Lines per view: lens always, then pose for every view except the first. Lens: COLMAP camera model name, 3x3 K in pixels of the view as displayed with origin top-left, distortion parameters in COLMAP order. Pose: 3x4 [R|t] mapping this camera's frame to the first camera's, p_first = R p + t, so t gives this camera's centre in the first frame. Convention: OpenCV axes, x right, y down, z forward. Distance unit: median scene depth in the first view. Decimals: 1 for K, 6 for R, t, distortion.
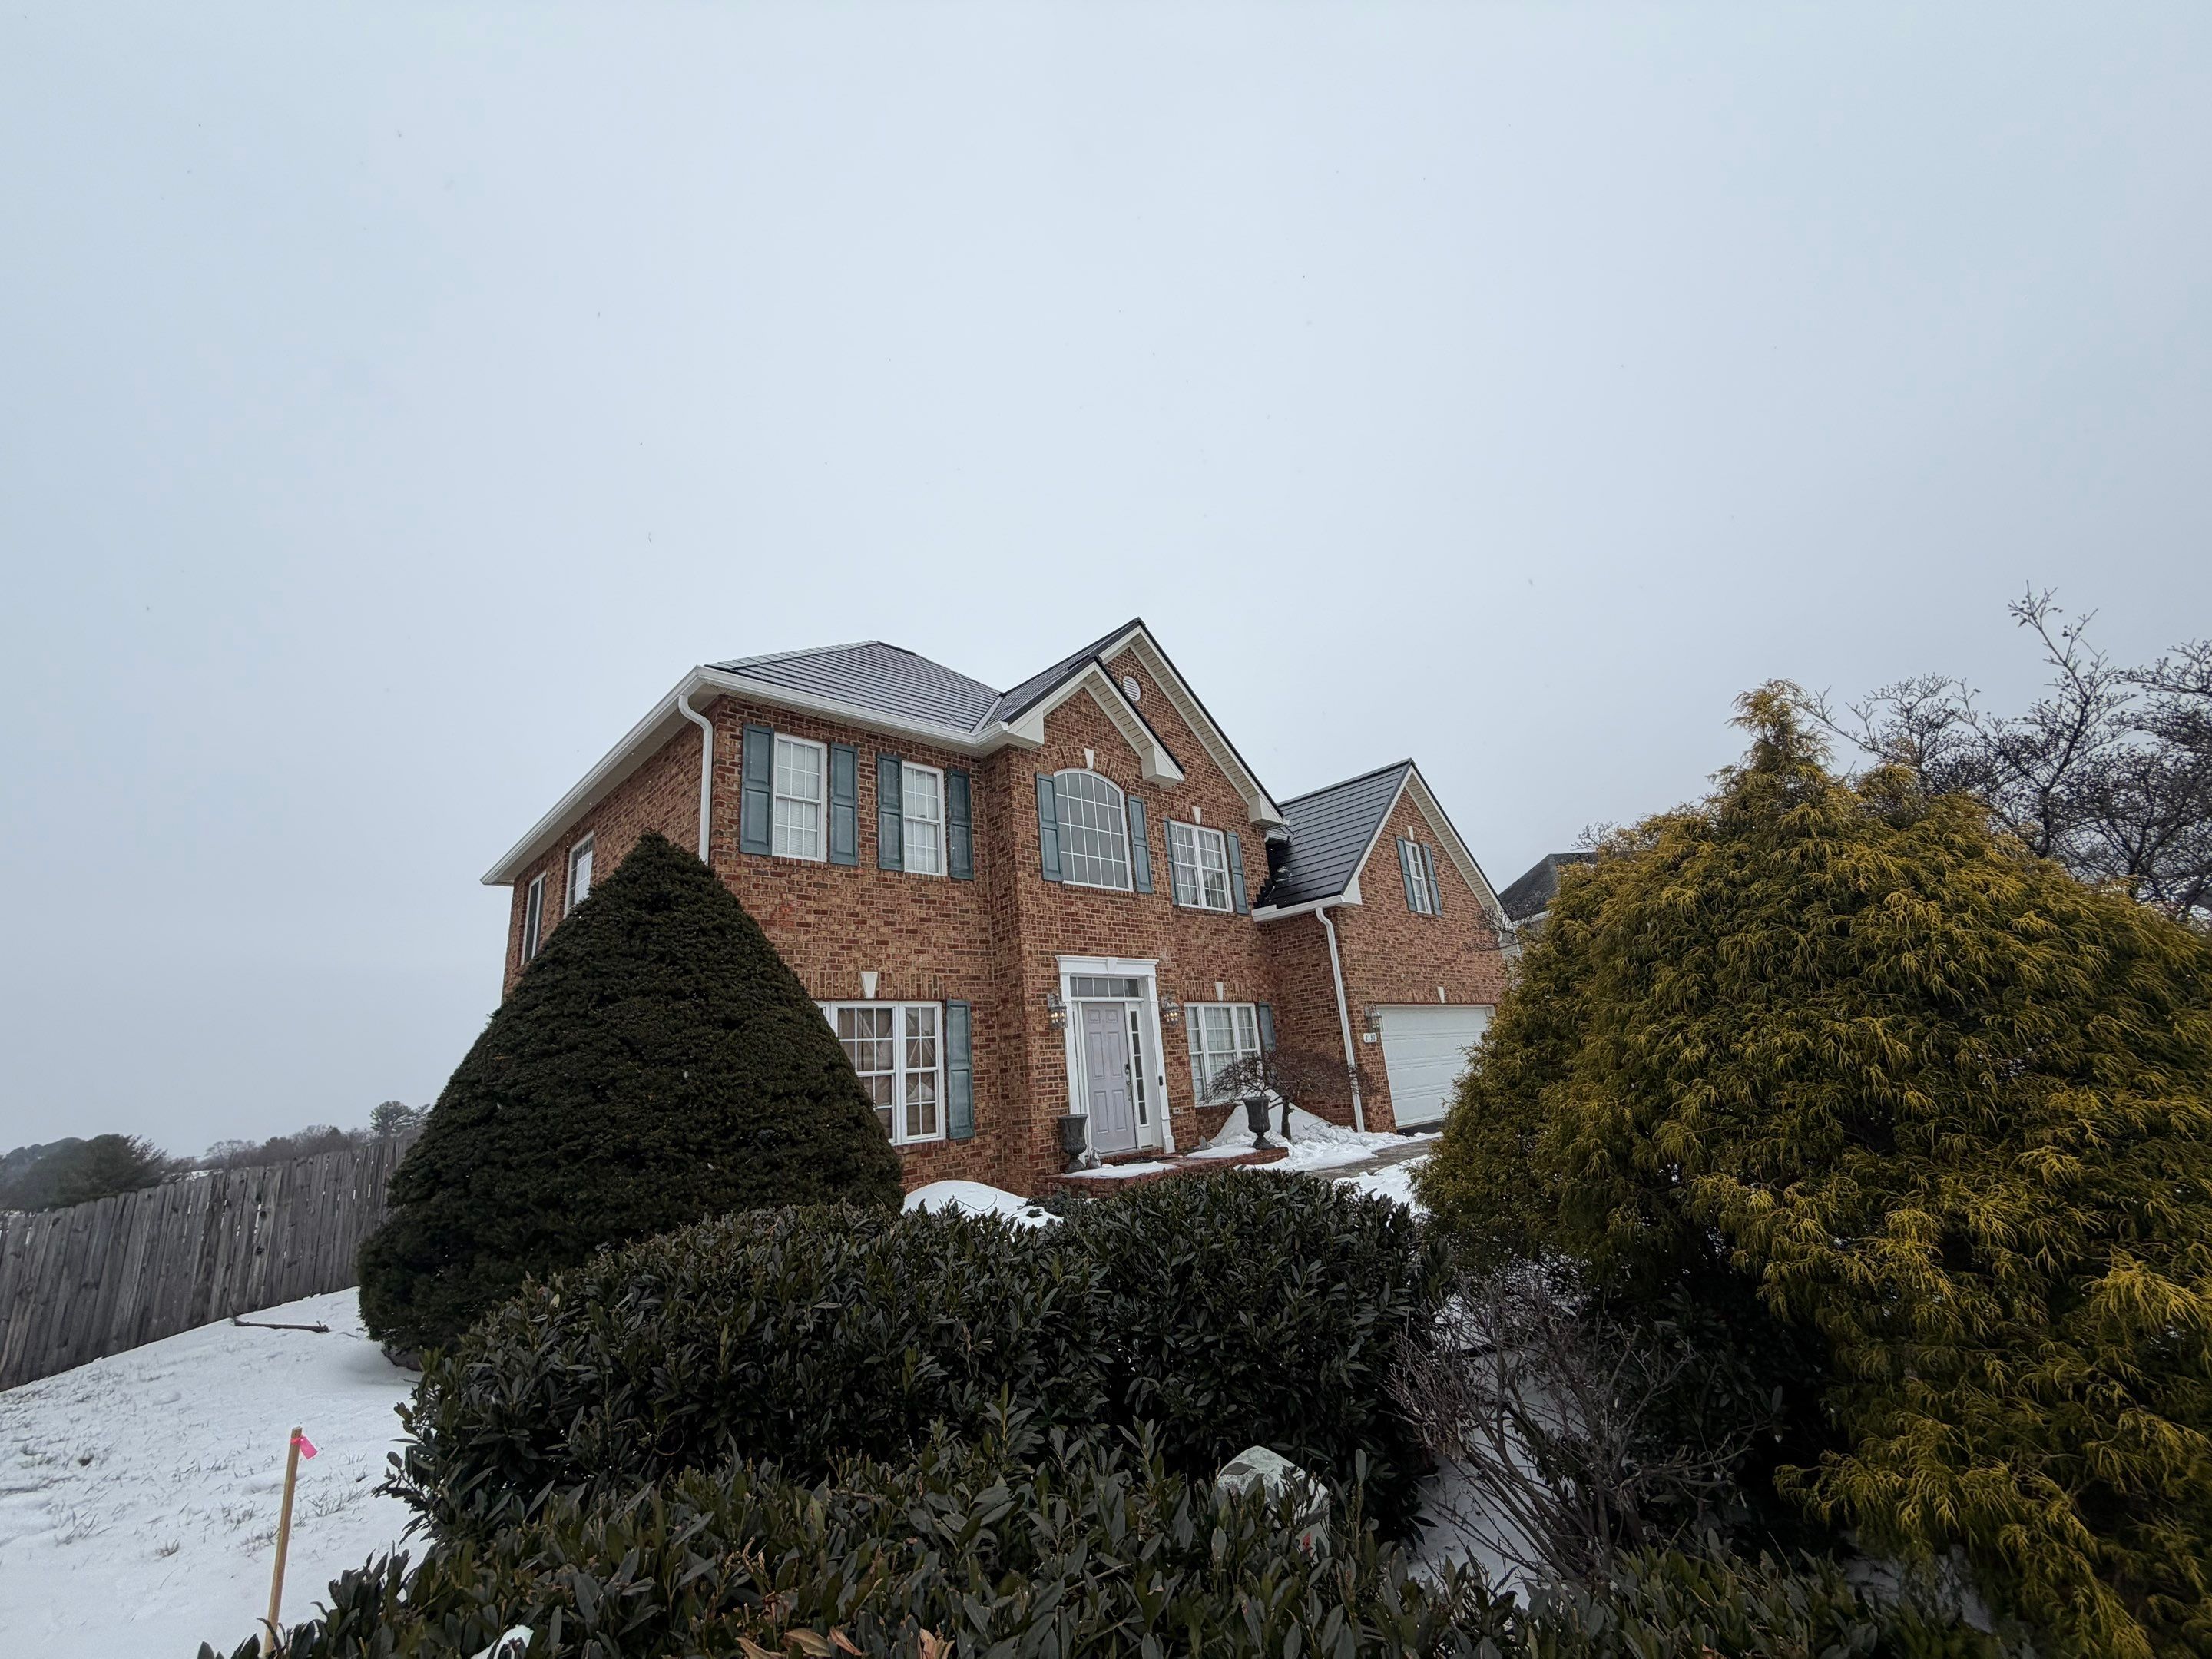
lens RADIAL K [[870.5, 0, 1099.5], [0, 870.5, 828.7], [0, 0, 1]] dist [-0.002646, -0.000382]
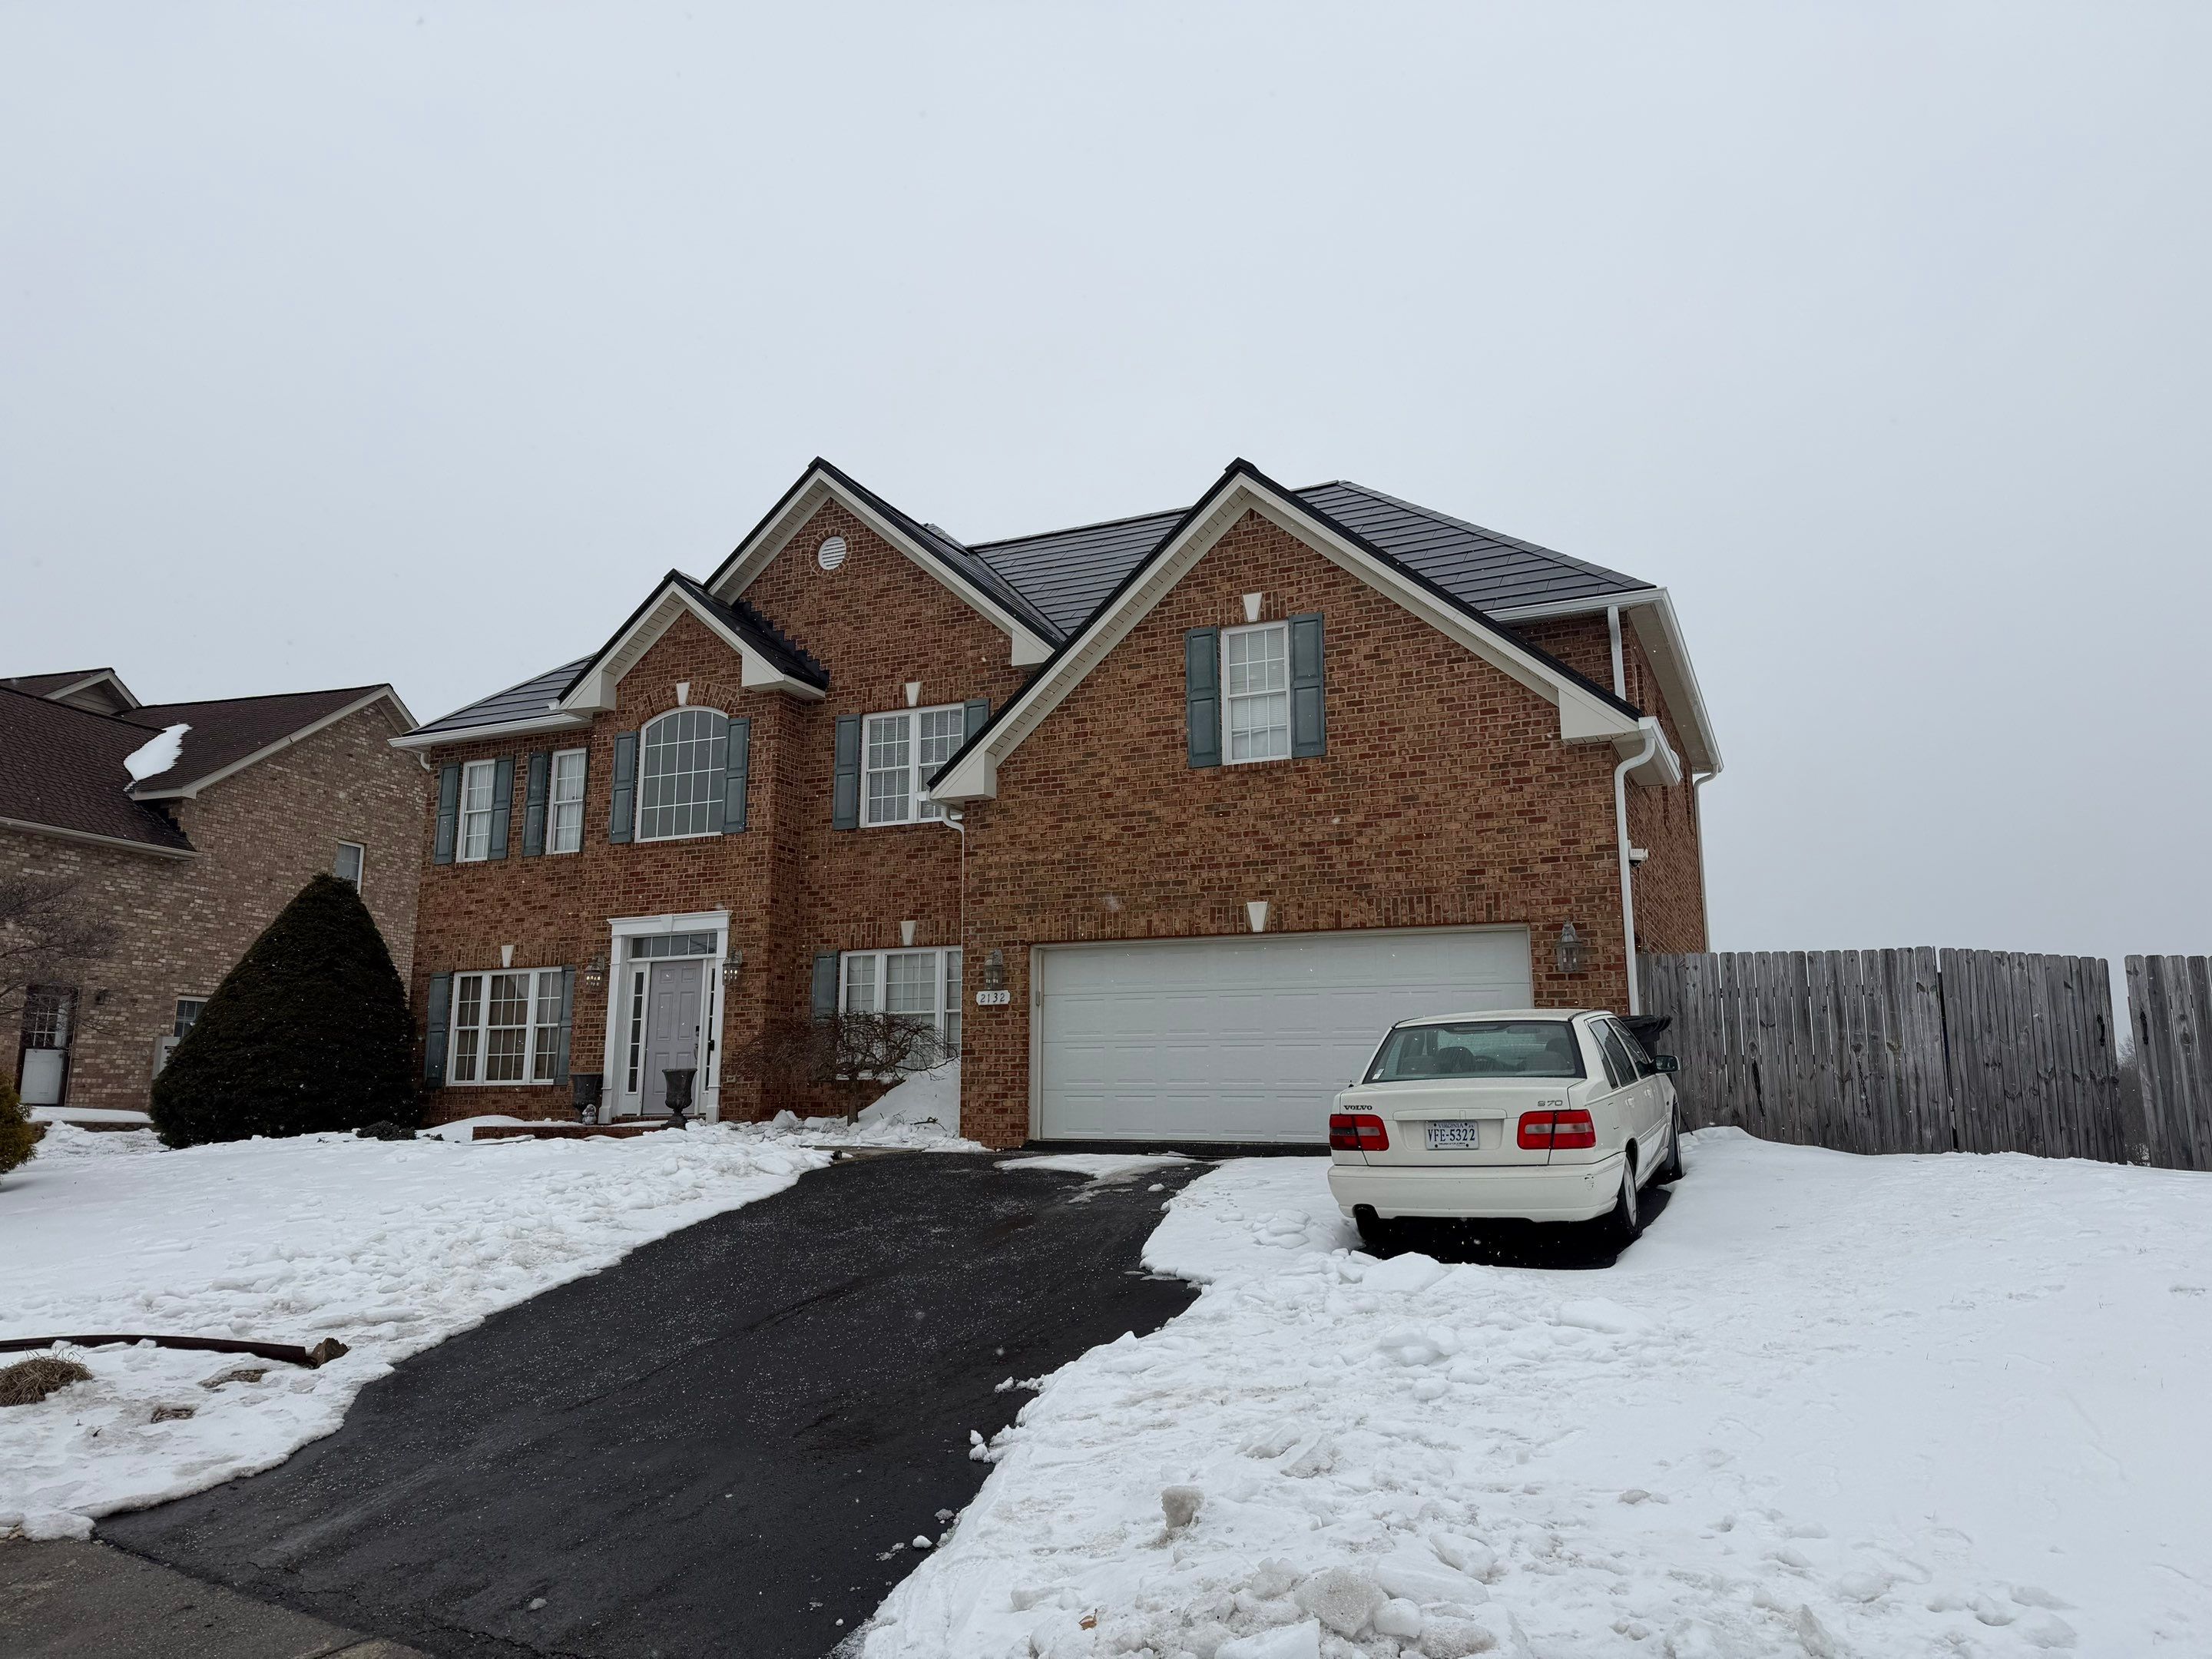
lens RADIAL K [[1561.0, 0, 1139.4], [0, 1561.0, 814.5], [0, 0, 1]] dist [0.095987, -0.033591]
pose [[0.360808, -0.085167, -0.928743, 1.898235], [0.236430, 0.971645, 0.002750, 0.169257], [0.902174, -0.220575, 0.370714, 0.908762]]
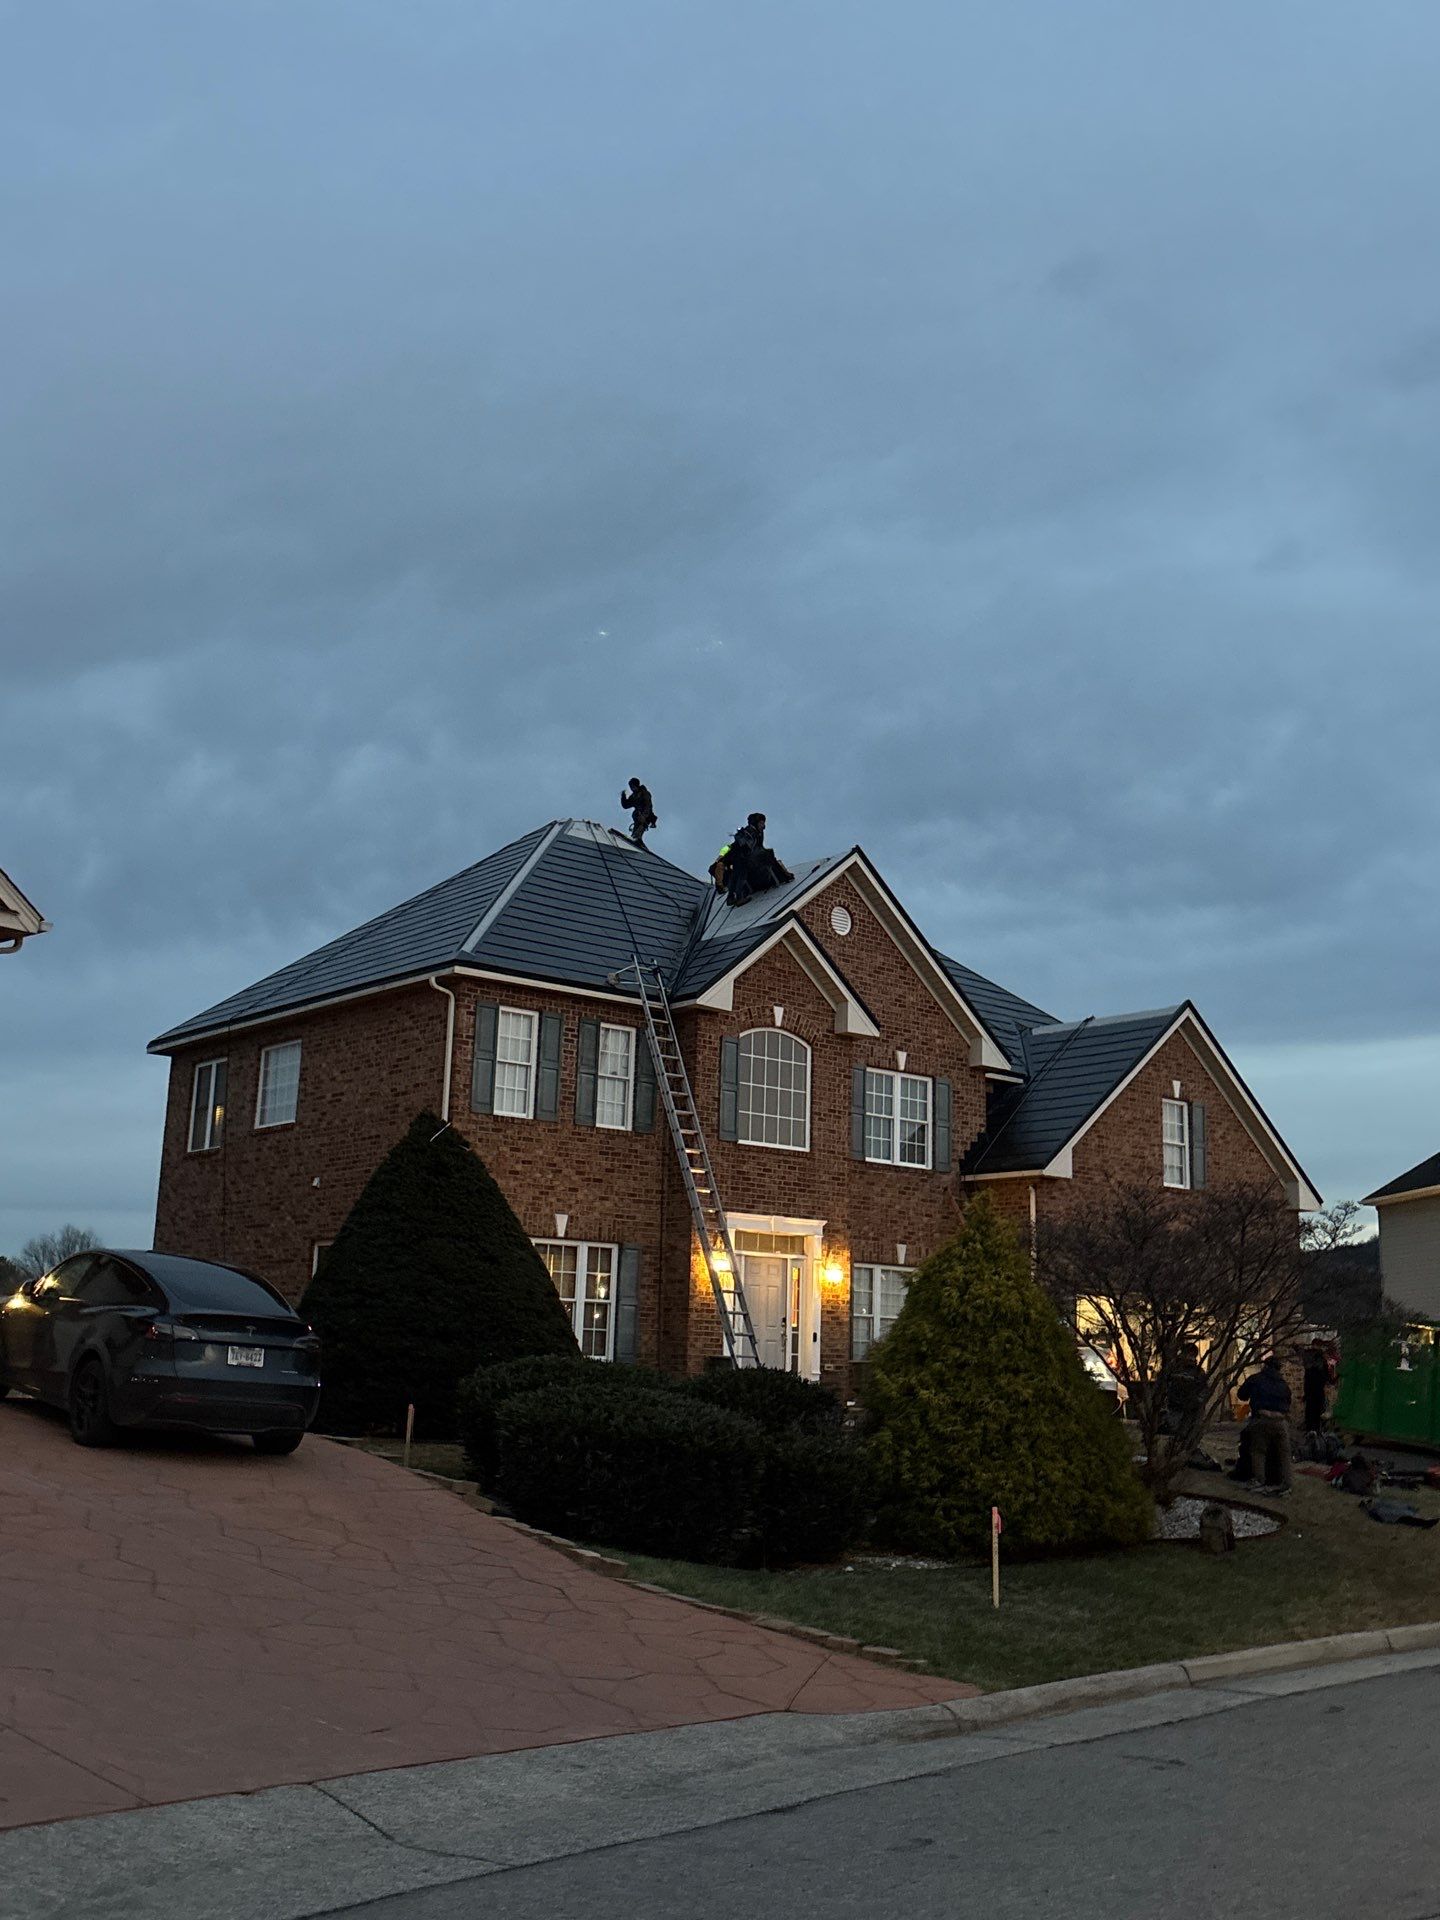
lens RADIAL K [[1808.4, 0, 710.3], [0, 1808.4, 946.0], [0, 0, 1]] dist [0.099794, 0.000000]
pose [[0.989080, 0.095058, -0.112628, 0.159137], [-0.087187, 0.993523, 0.072873, -0.352651], [0.118826, -0.062257, 0.990961, -1.245085]]
